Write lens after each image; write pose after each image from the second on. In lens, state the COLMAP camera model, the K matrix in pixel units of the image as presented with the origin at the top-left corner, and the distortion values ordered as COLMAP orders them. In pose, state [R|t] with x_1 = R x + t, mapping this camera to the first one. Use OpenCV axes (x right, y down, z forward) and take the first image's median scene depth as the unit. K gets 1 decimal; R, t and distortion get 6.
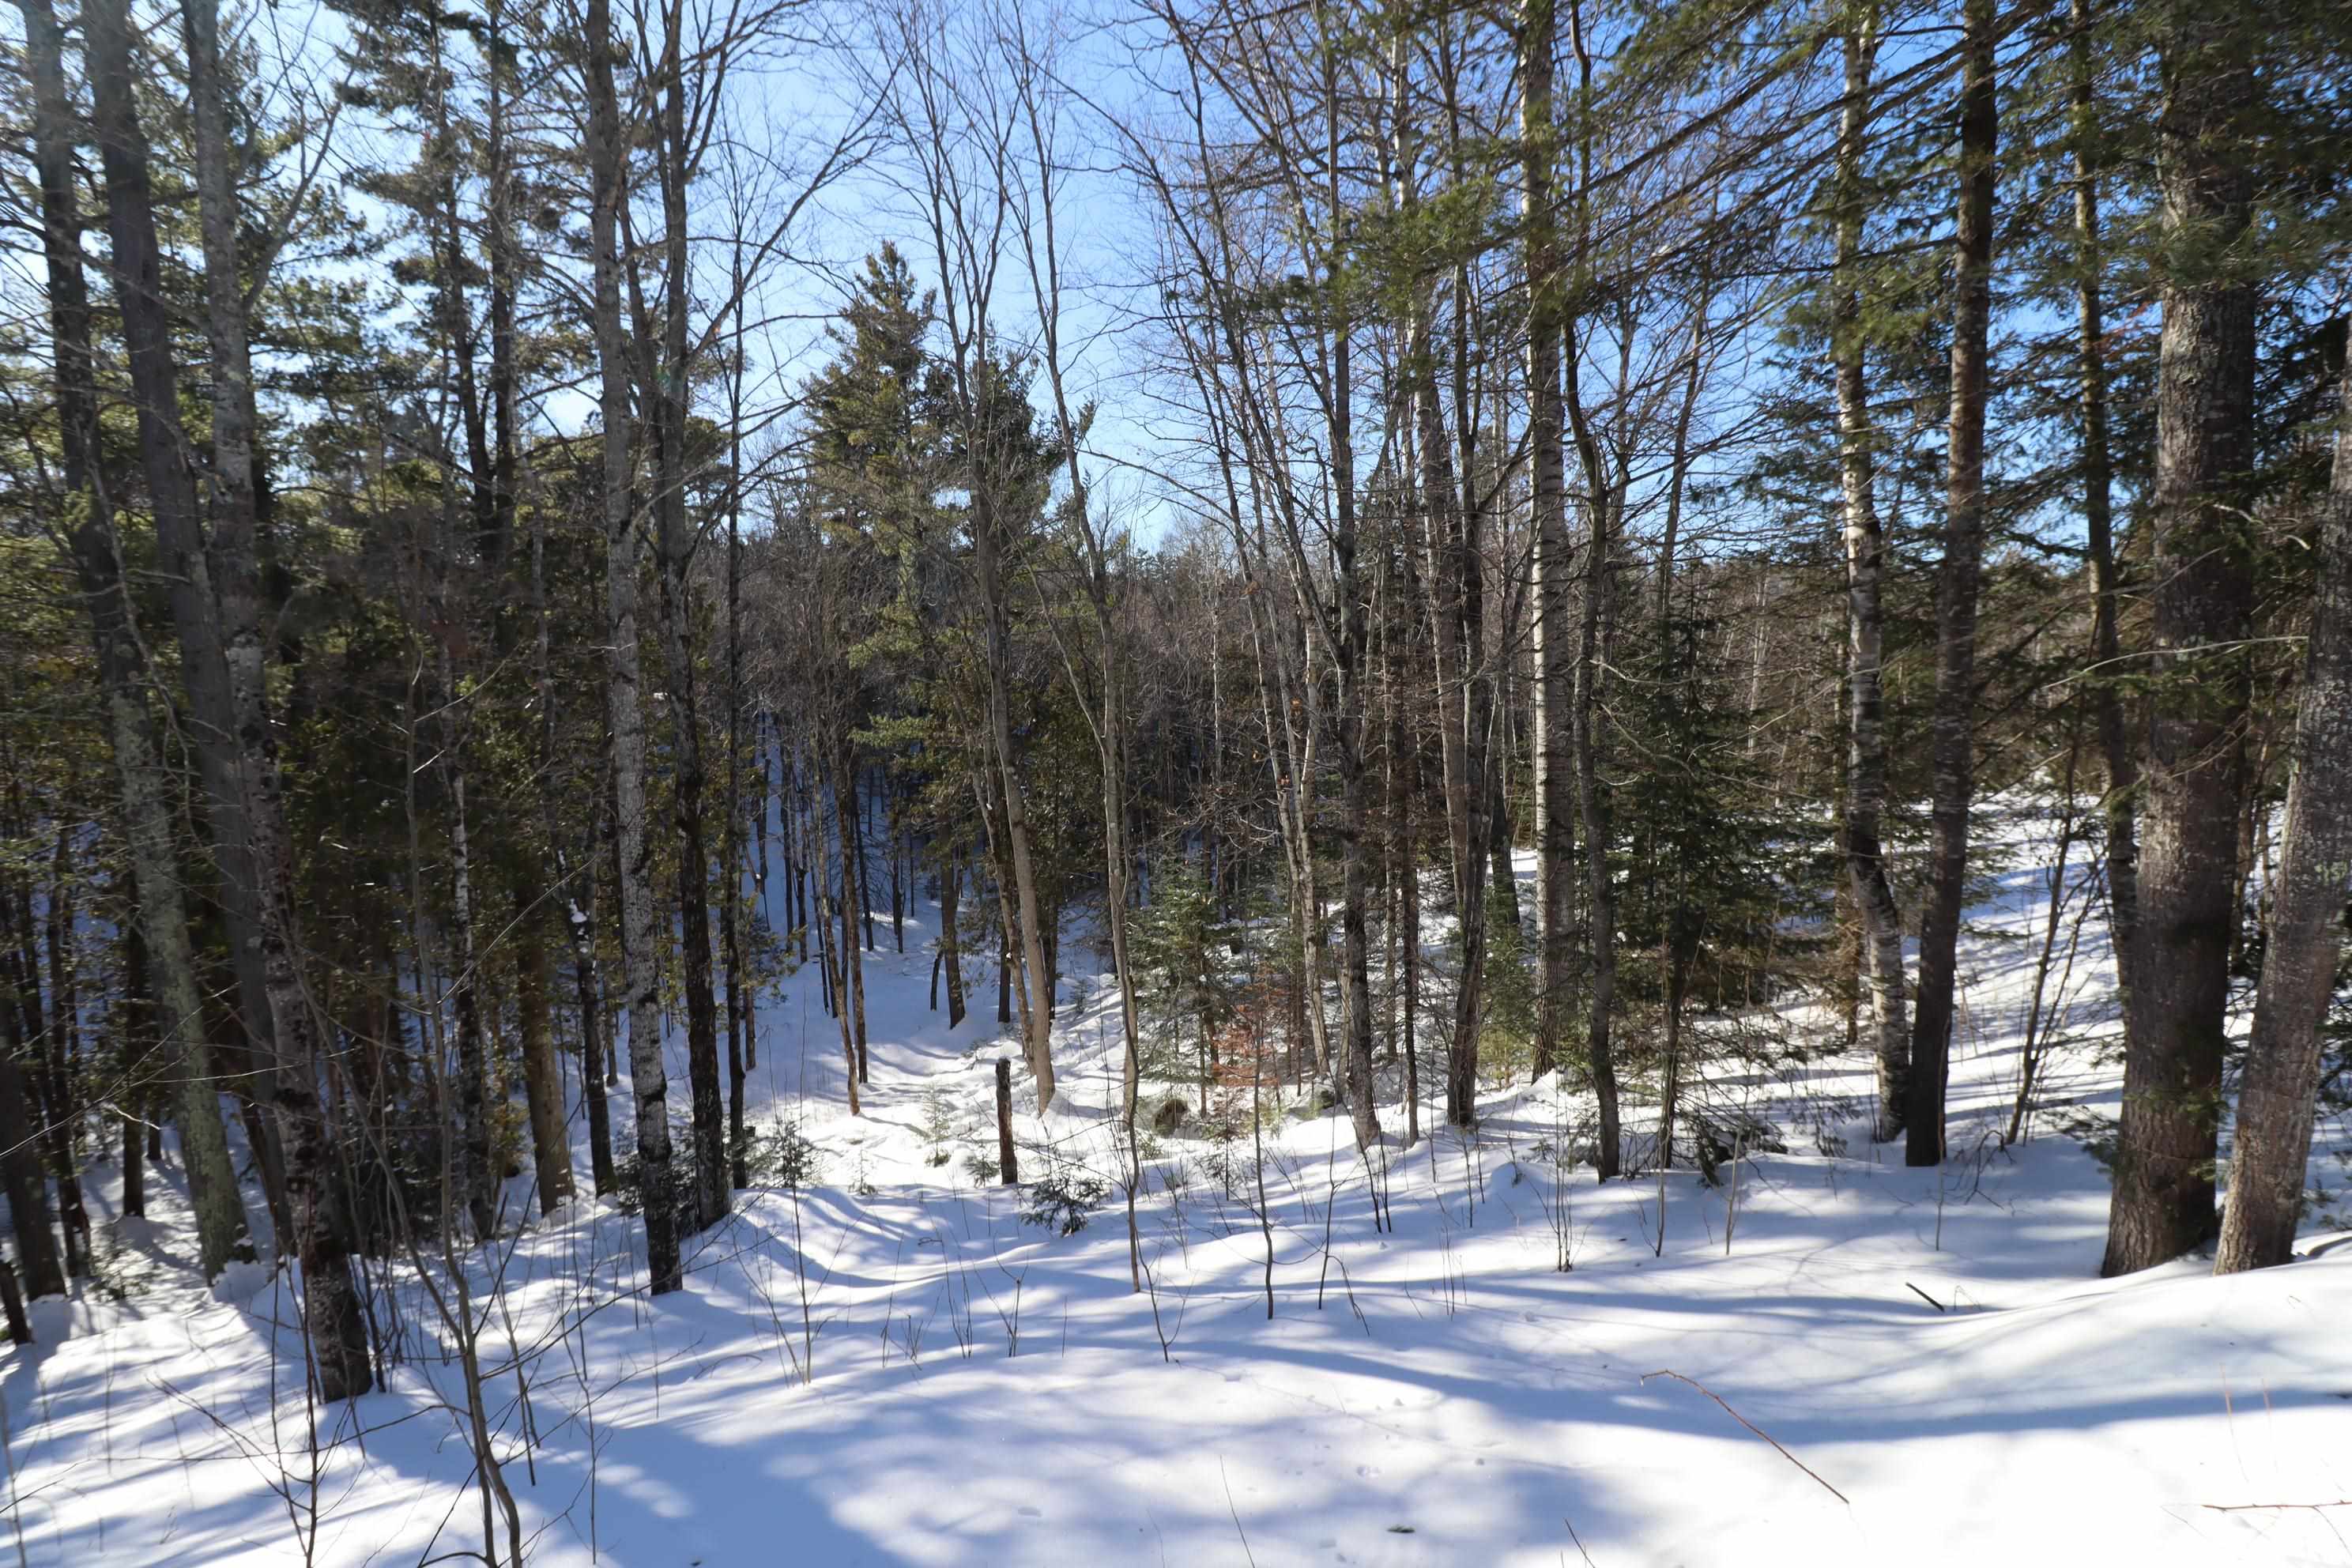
lens RADIAL K [[1104.8, 0, 1176.0], [0, 1104.8, 784.0], [0, 0, 1]] dist [-0.000845, -0.000055]
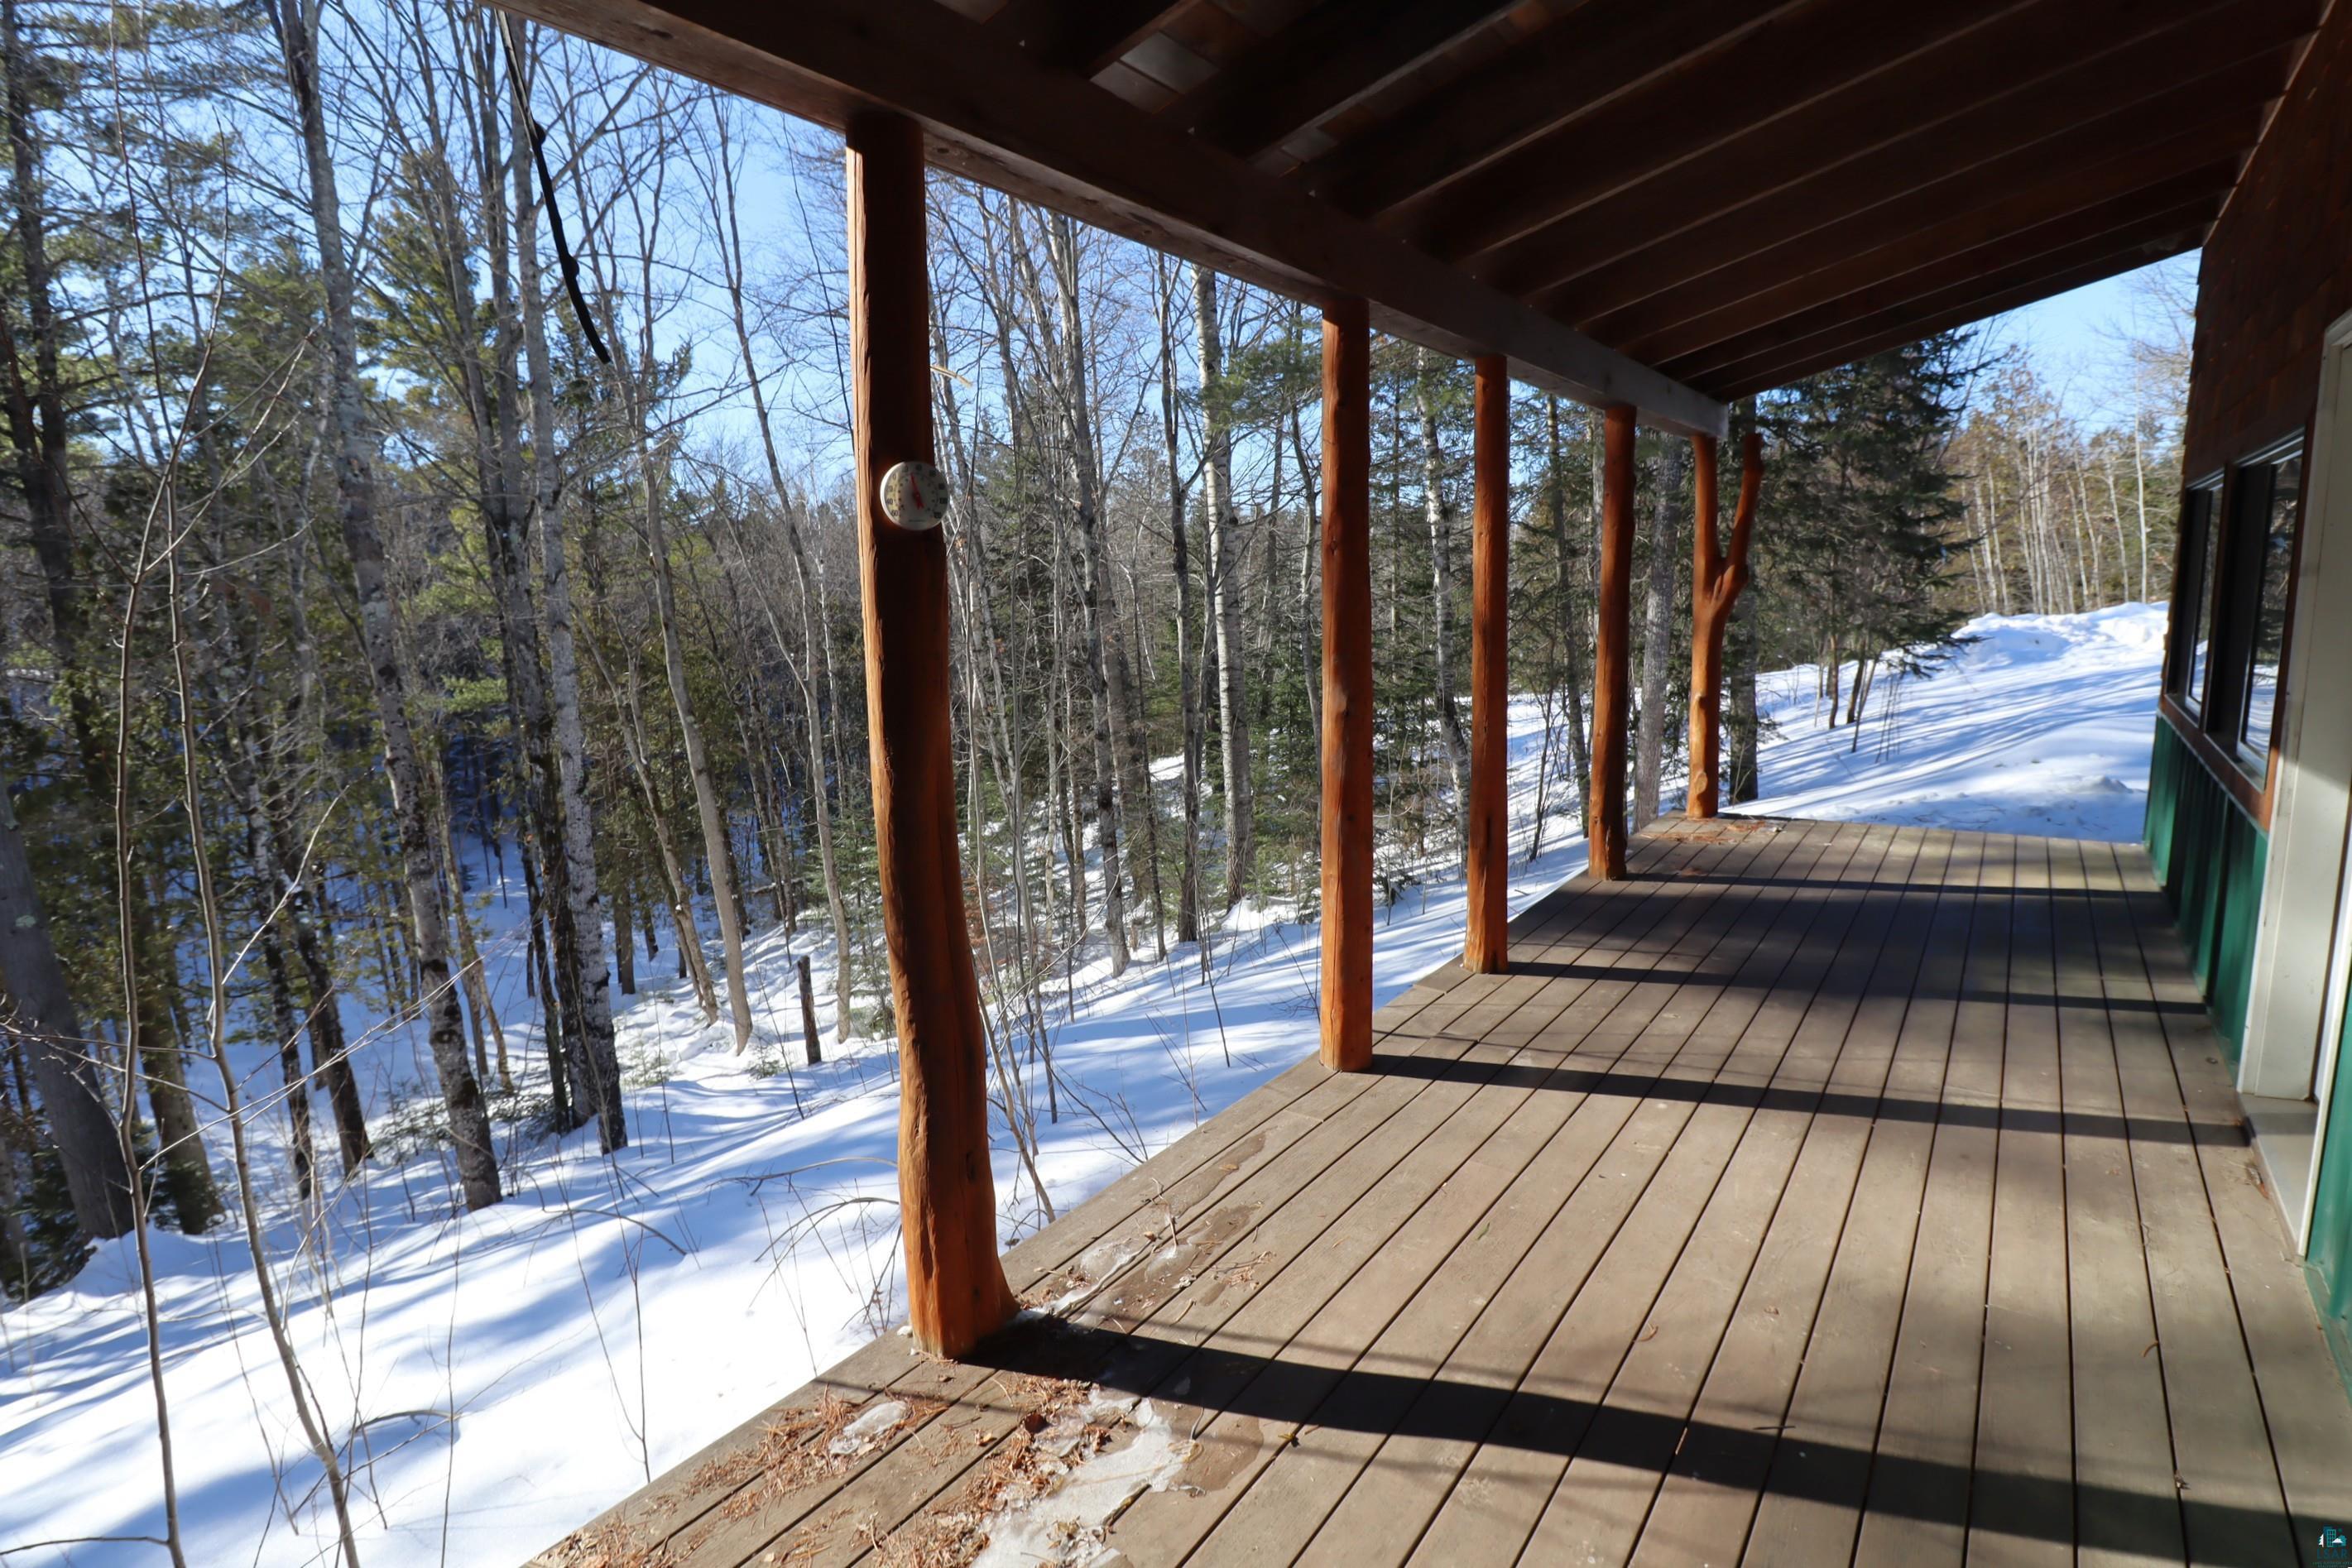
lens RADIAL K [[1182.9, 0, 1176.0], [0, 1182.9, 784.0], [0, 0, 1]] dist [-0.003865, -0.000833]
pose [[0.909759, -0.078702, 0.407608, -0.290097], [0.063587, 0.996697, 0.050522, 0.032586], [-0.410238, -0.020045, 0.911758, -0.271480]]
